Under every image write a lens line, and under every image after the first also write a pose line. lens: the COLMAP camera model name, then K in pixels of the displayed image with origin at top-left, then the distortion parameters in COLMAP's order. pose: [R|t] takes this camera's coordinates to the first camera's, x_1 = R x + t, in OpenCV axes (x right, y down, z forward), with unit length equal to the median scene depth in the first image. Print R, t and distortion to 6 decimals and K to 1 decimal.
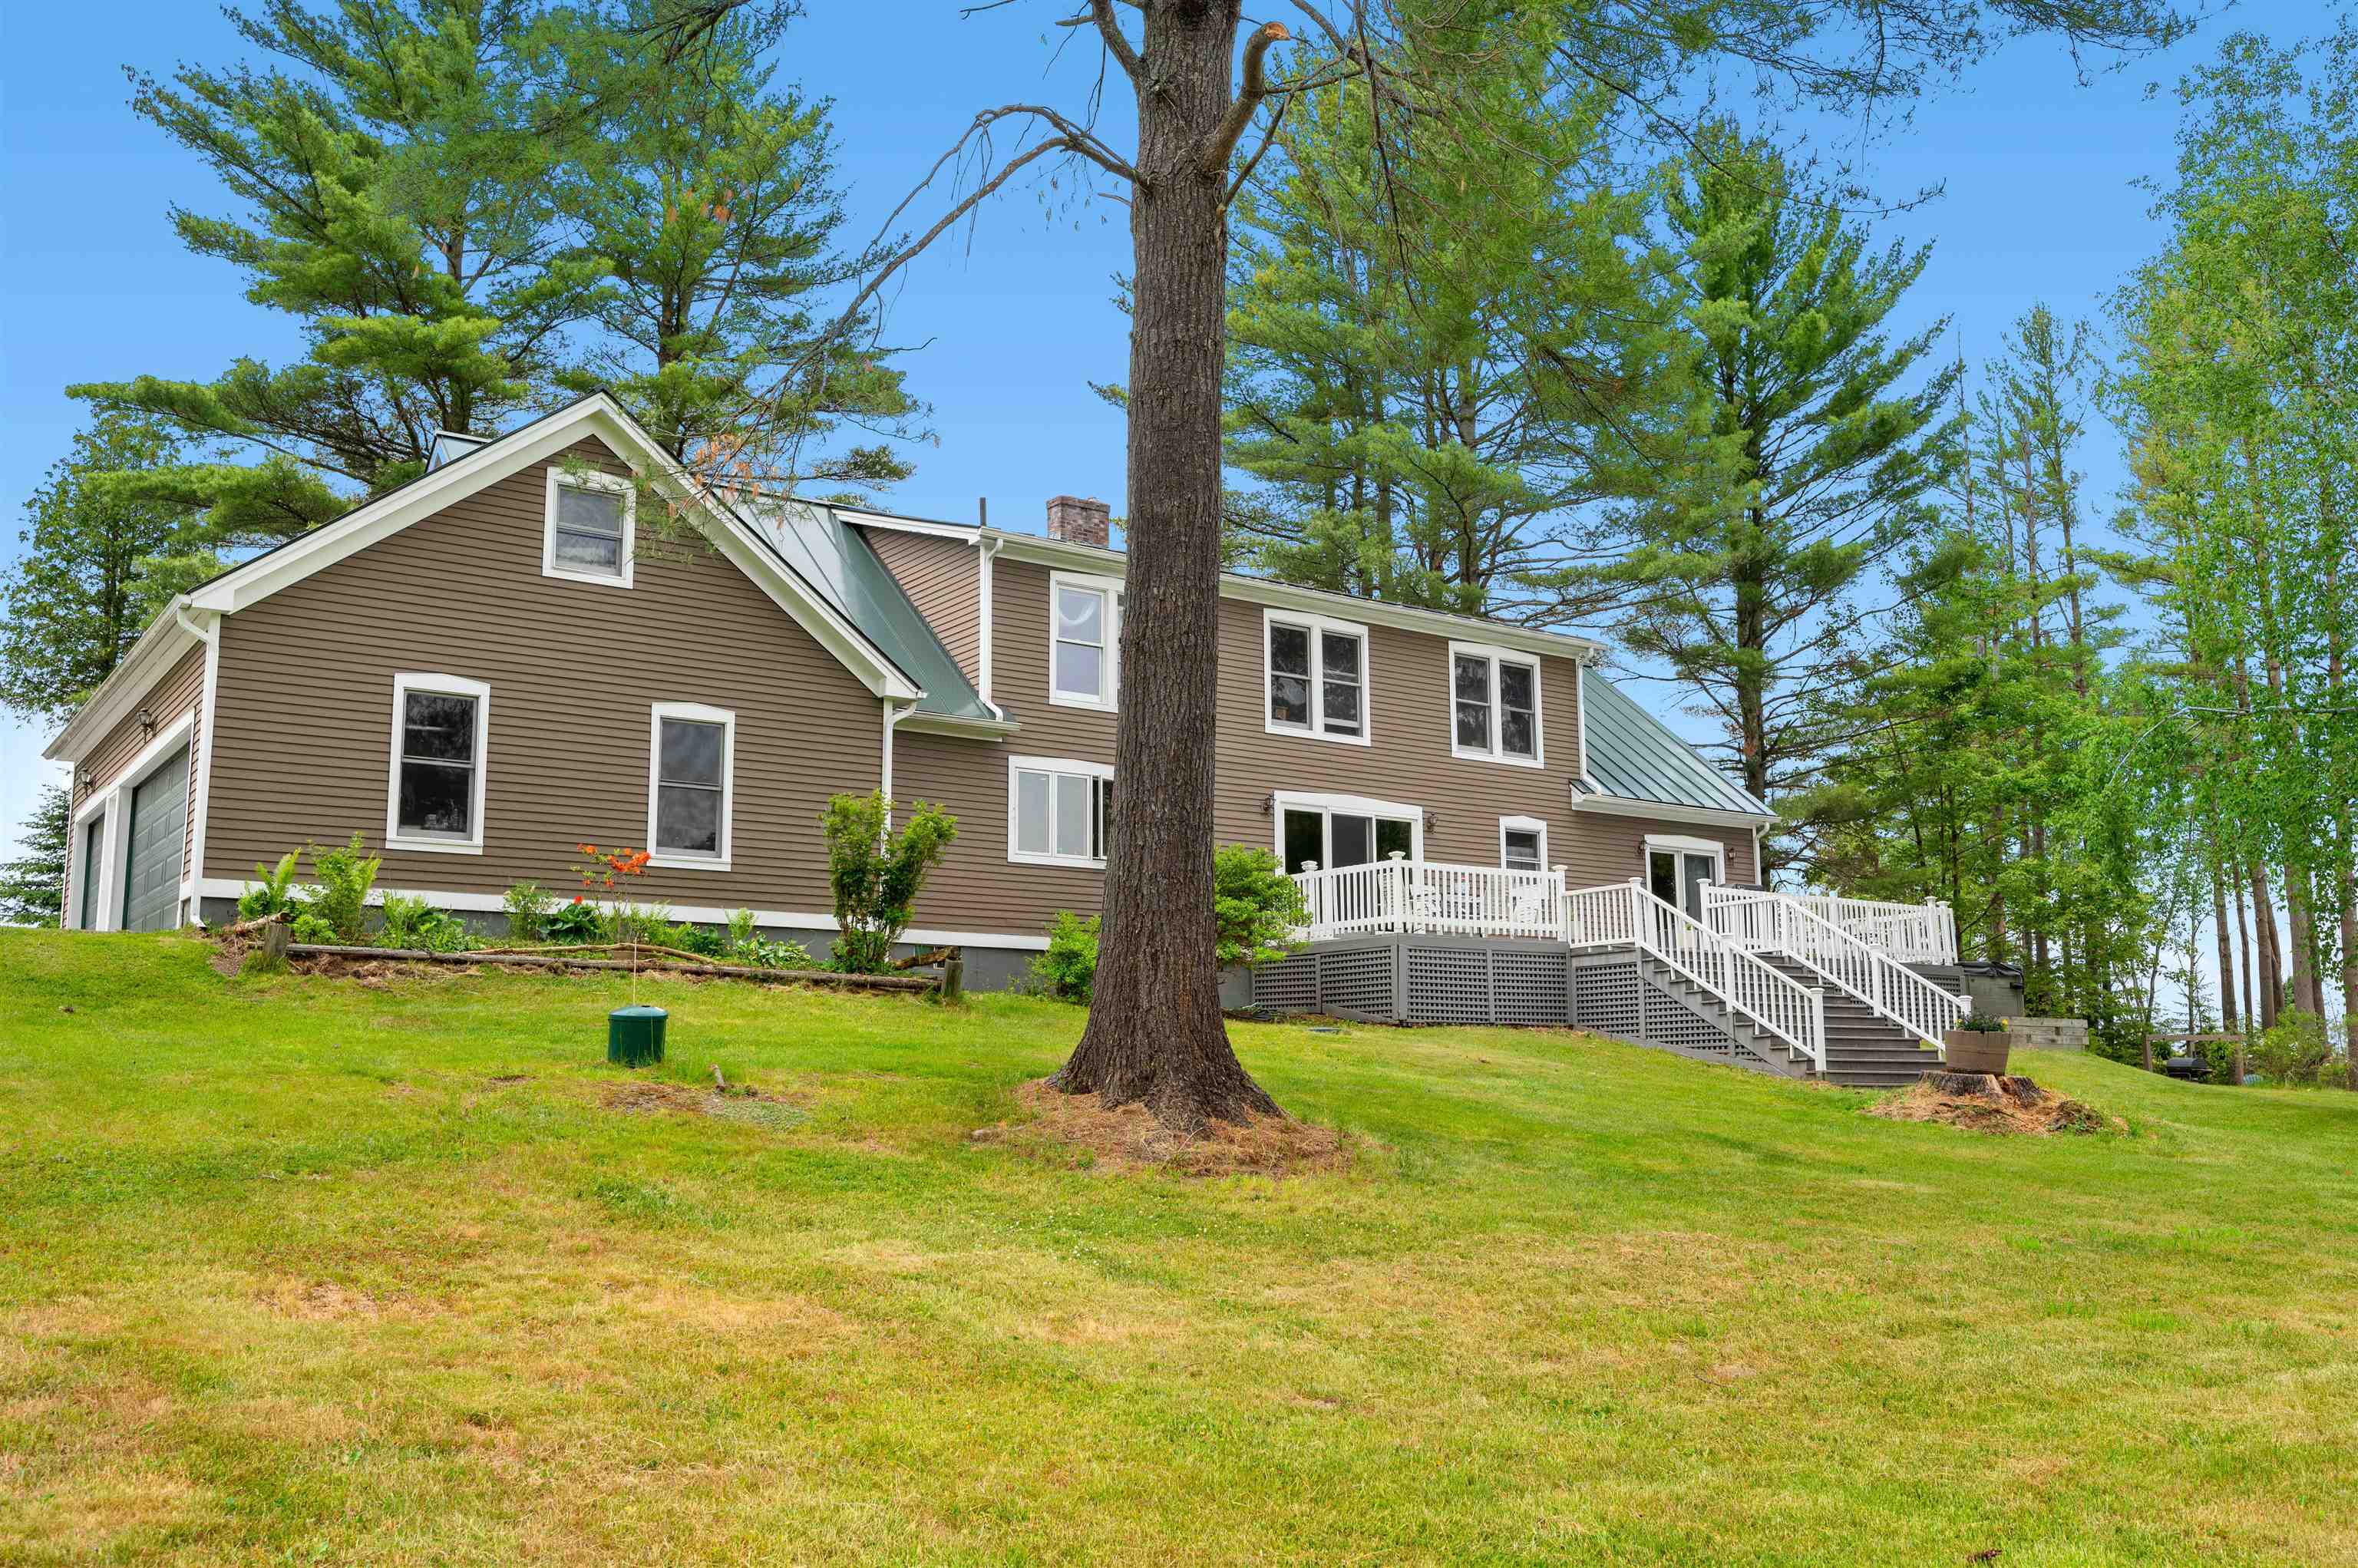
lens RADIAL K [[2028.6, 0, 1179.0], [0, 2028.6, 784.0], [0, 0, 1]] dist [-0.012587, -0.002672]
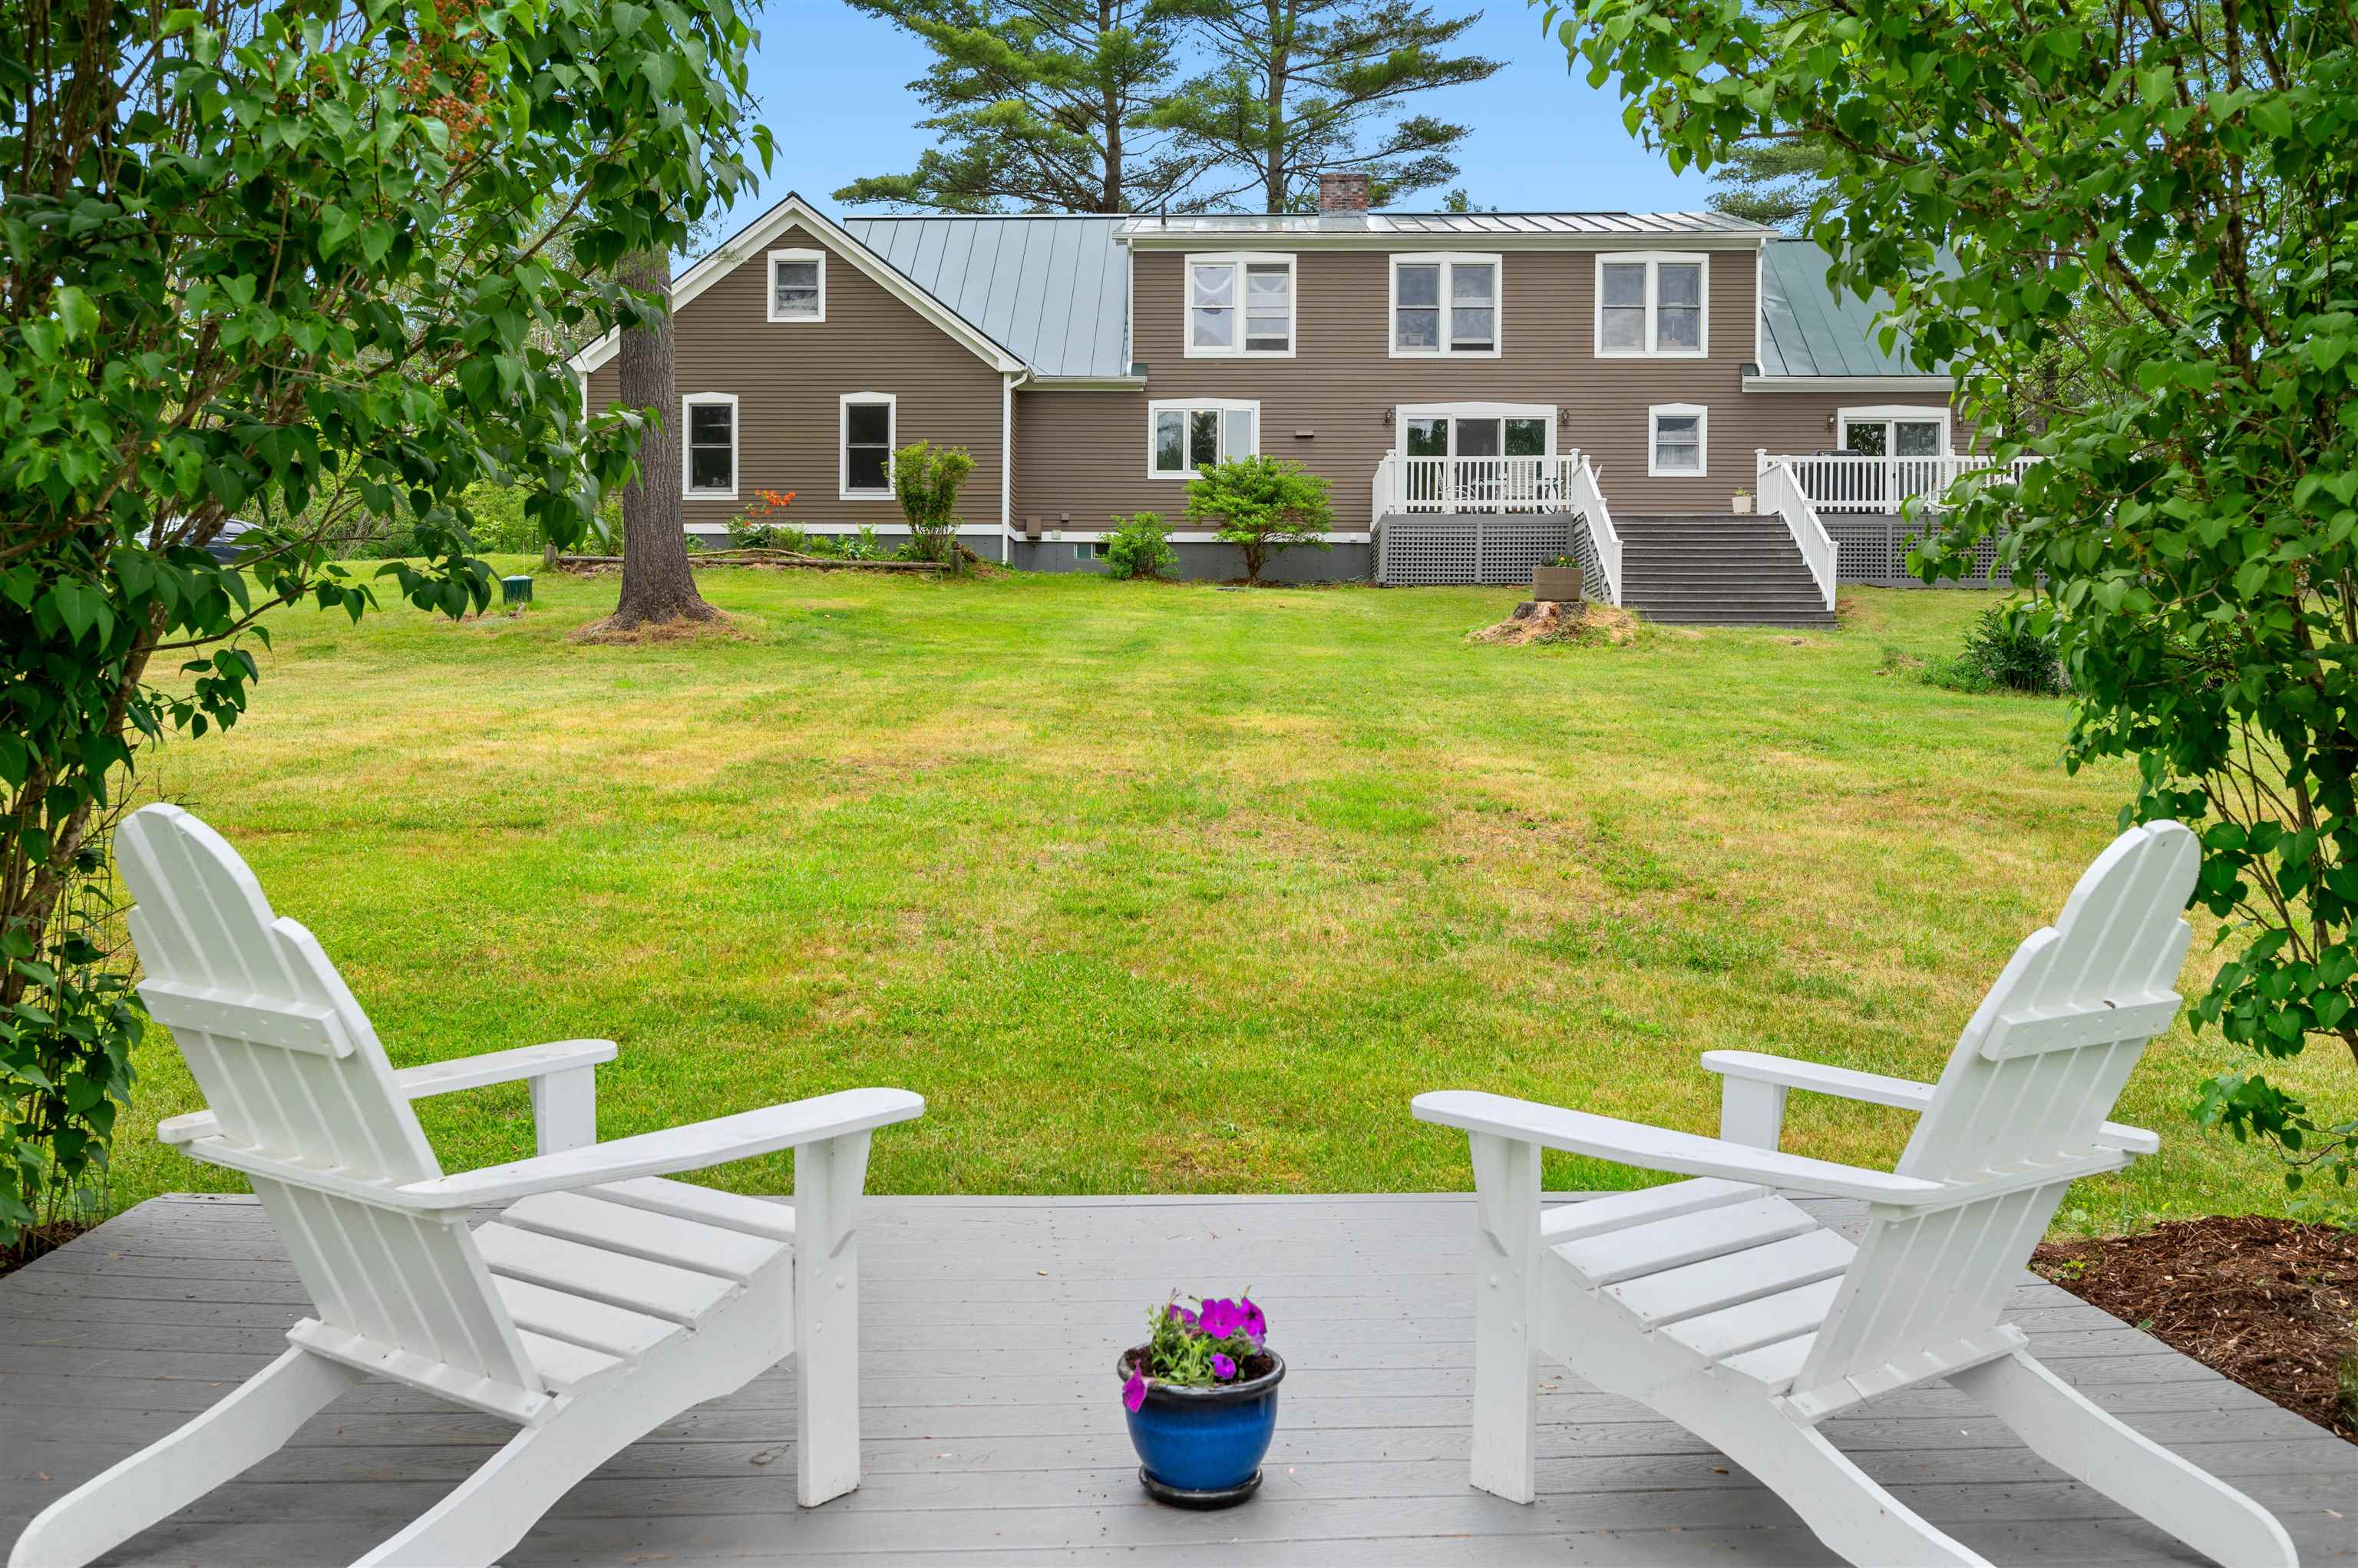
lens RADIAL K [[2028.6, 0, 1179.0], [0, 2028.6, 784.0], [0, 0, 1]] dist [-0.012587, -0.002672]
pose [[0.778610, 0.020125, -0.627185, 0.863128], [0.087236, 0.986309, 0.139946, 0.055480], [0.621414, -0.163676, 0.766195, -0.074494]]
